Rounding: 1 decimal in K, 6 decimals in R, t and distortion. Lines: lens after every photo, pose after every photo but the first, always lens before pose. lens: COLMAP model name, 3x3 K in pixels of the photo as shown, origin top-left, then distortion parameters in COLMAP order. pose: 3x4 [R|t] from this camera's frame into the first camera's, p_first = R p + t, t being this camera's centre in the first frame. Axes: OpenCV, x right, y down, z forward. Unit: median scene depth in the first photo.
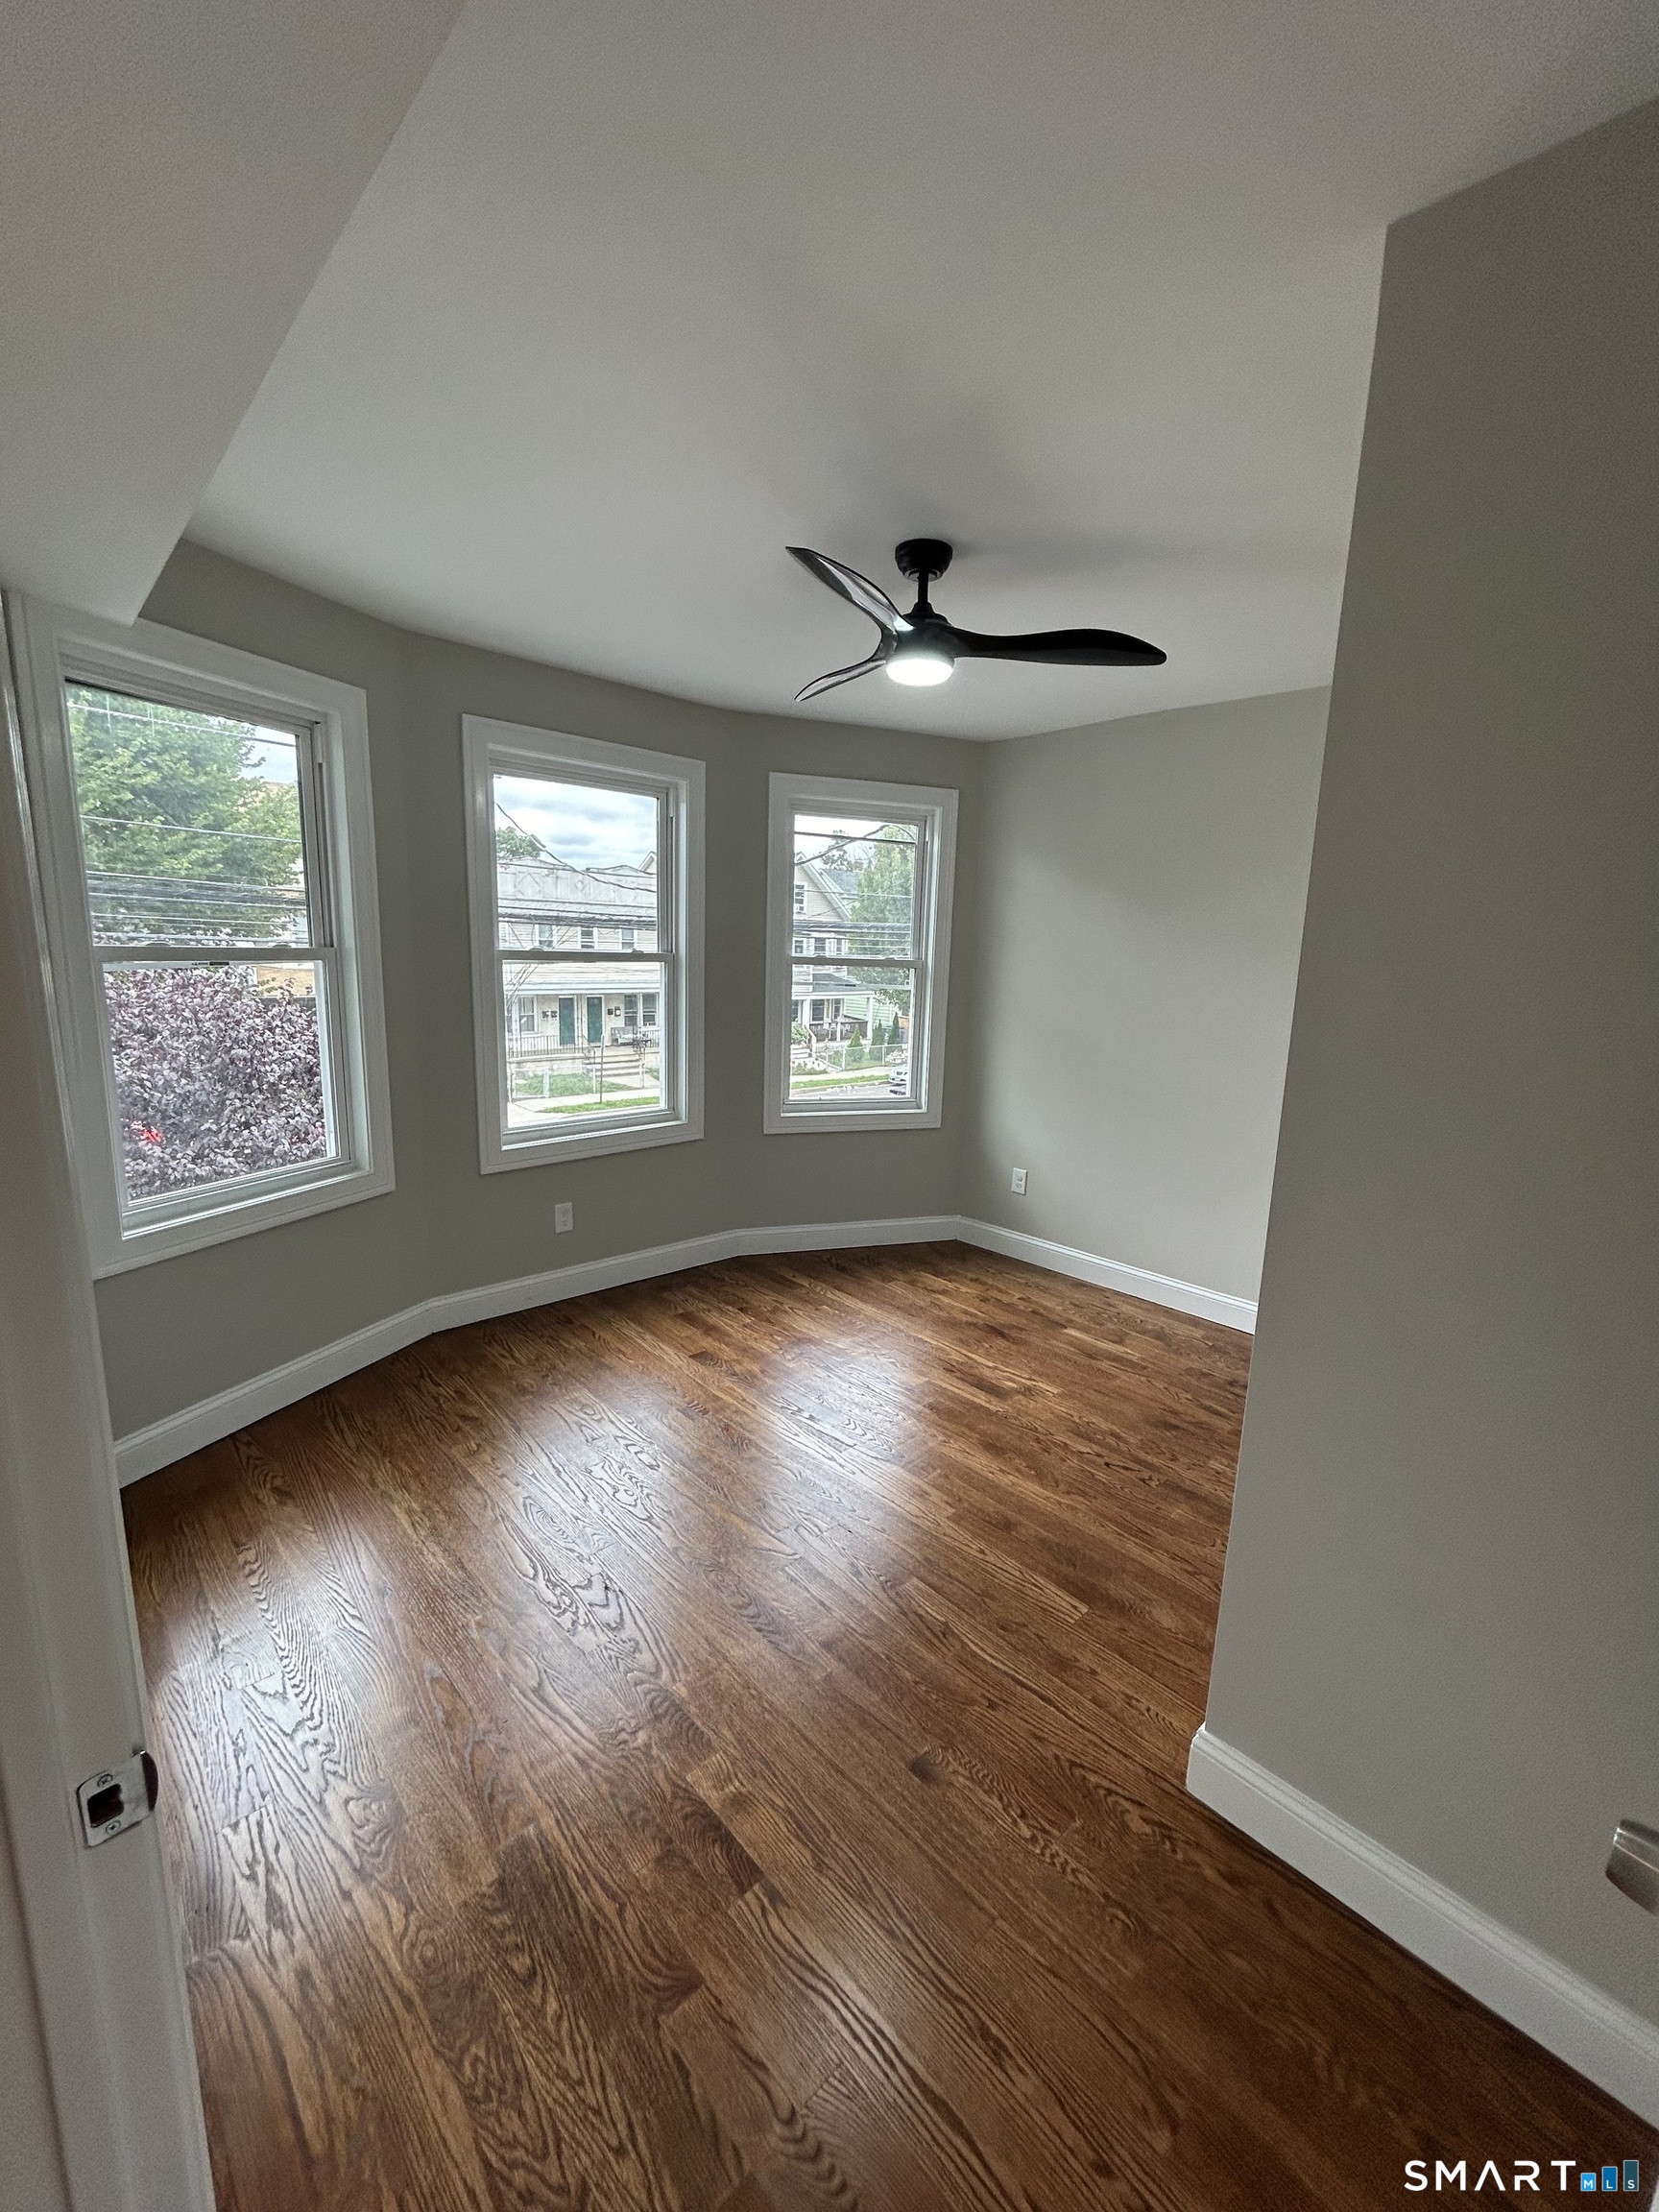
lens RADIAL K [[893.2, 0, 827.1], [0, 893.2, 1107.7], [0, 0, 1]] dist [-0.002527, 0.000817]
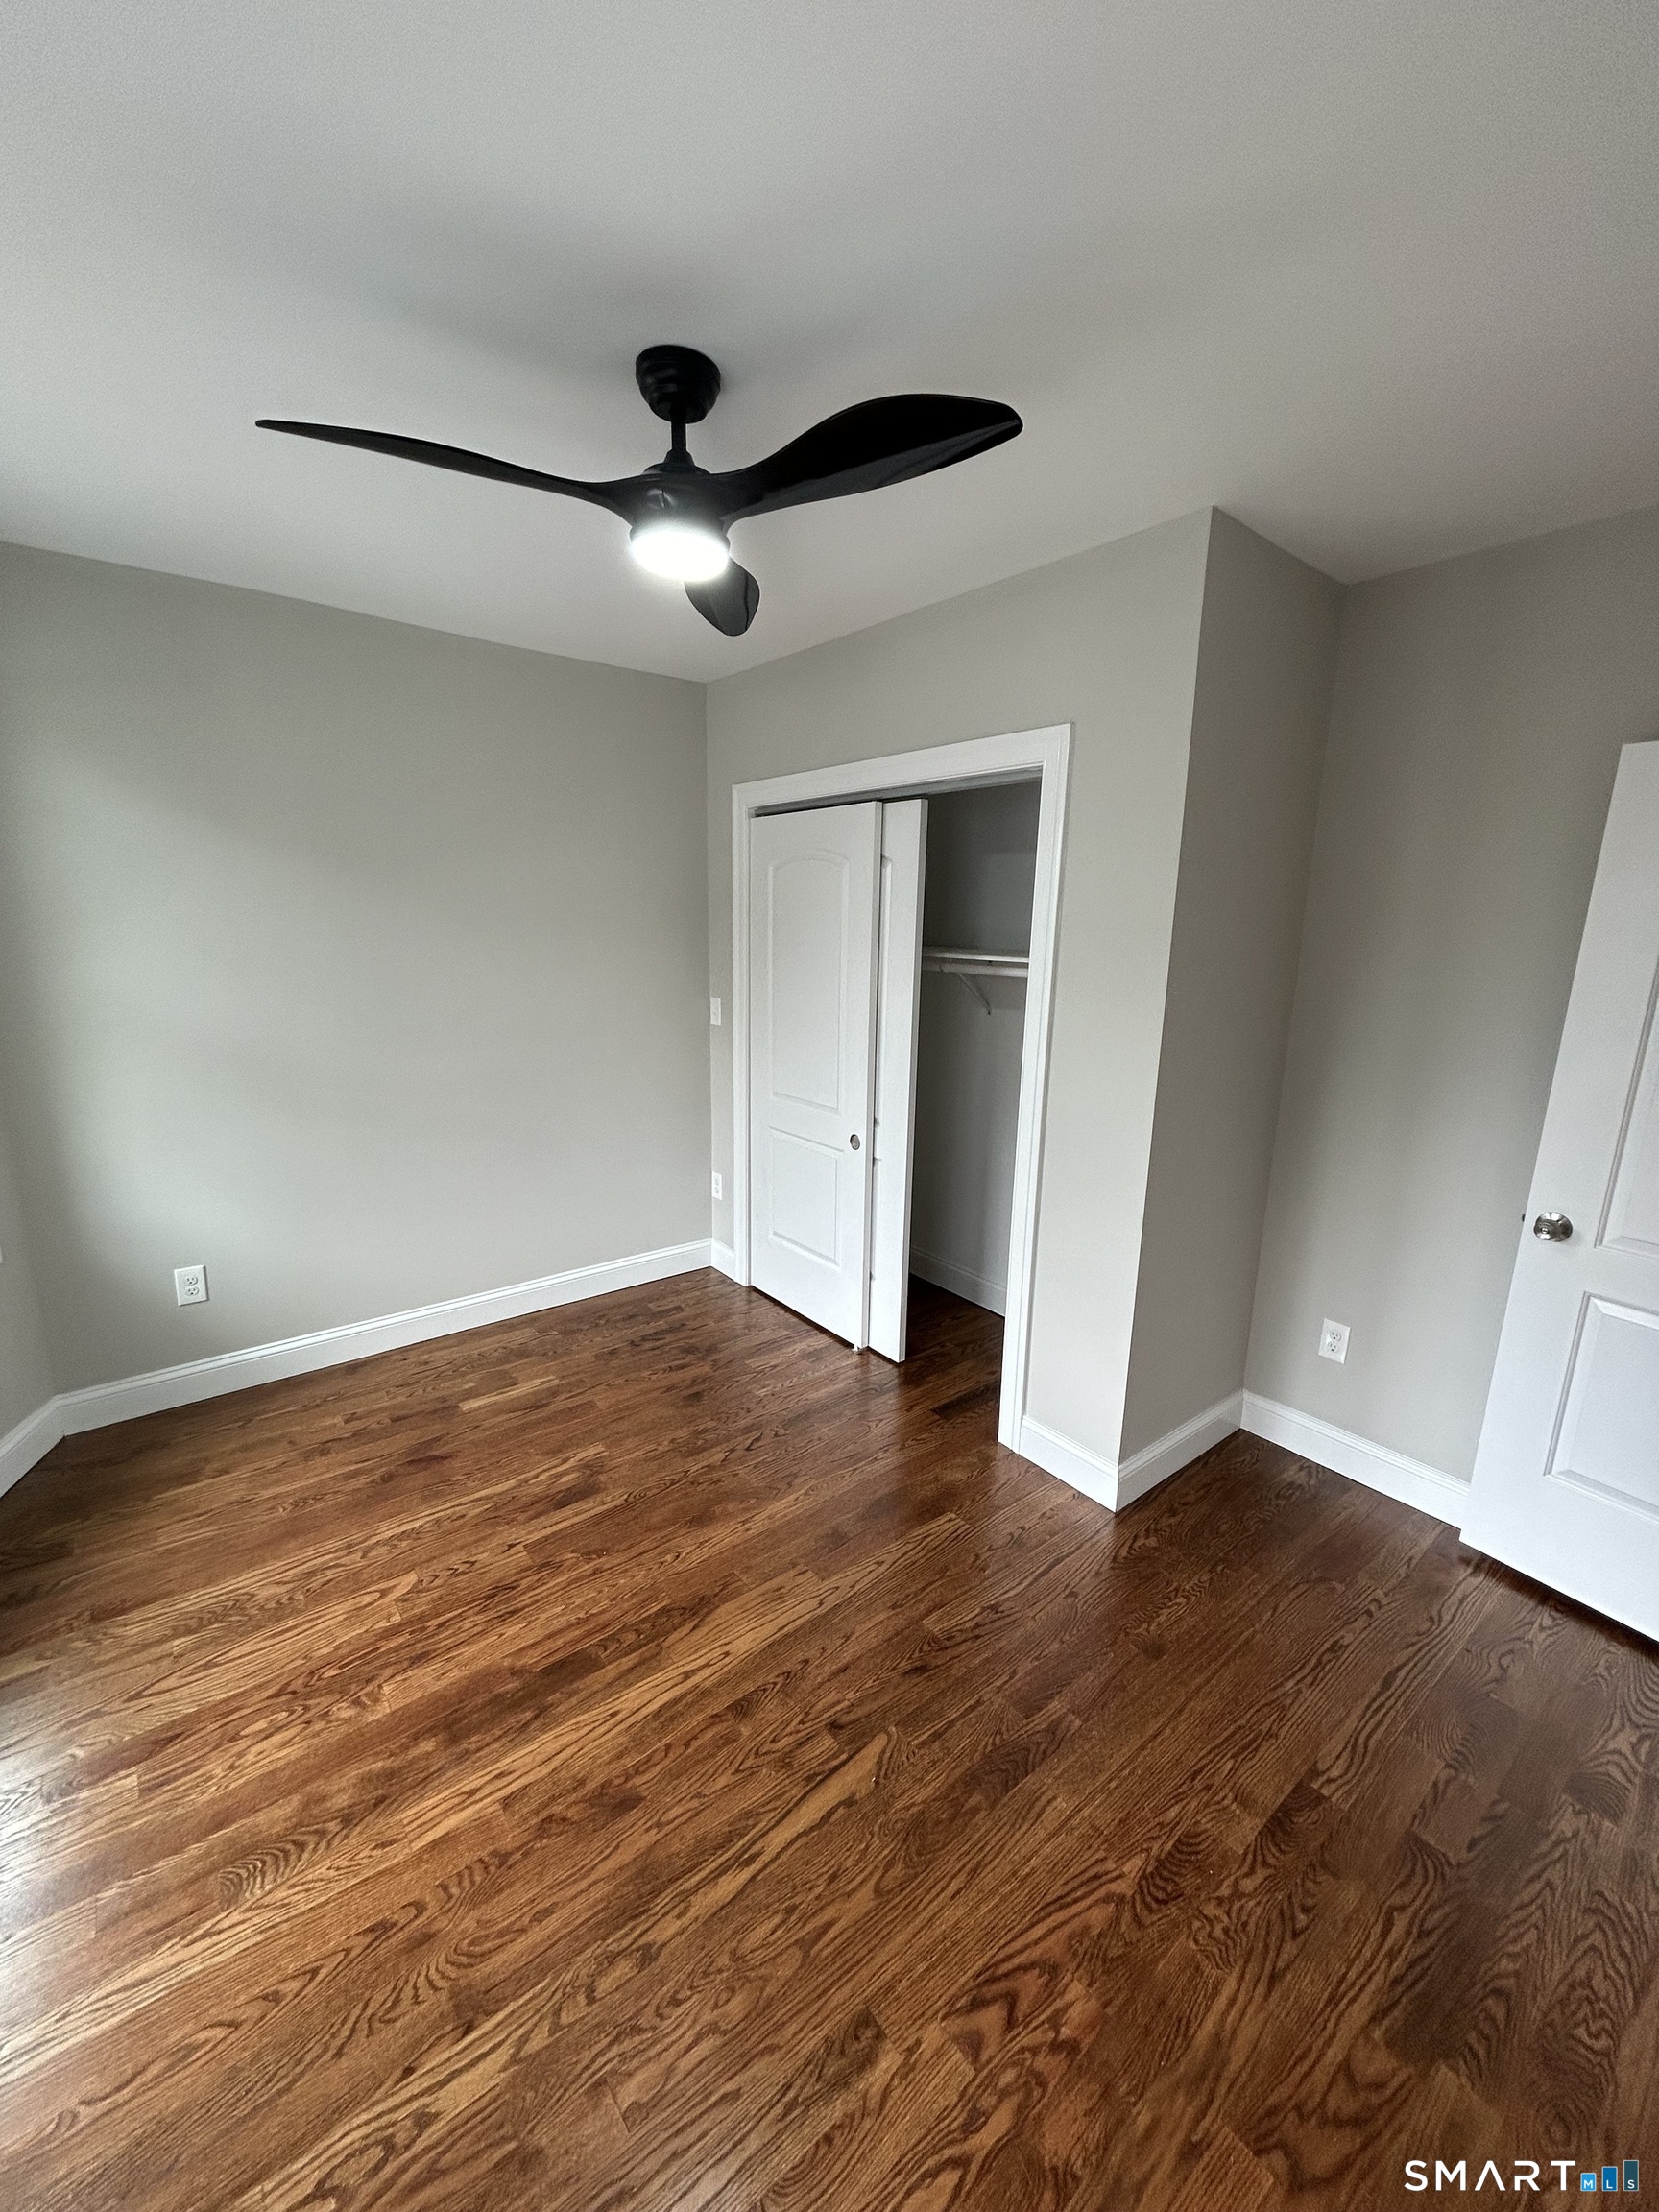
lens RADIAL K [[893.2, 0, 828.4], [0, 893.2, 1106.5], [0, 0, 1]] dist [-0.002527, 0.000817]
pose [[0.075600, -0.232465, 0.969662, -0.490712], [0.159112, 0.962797, 0.218414, -0.155895], [-0.984362, 0.137773, 0.109776, 0.643273]]
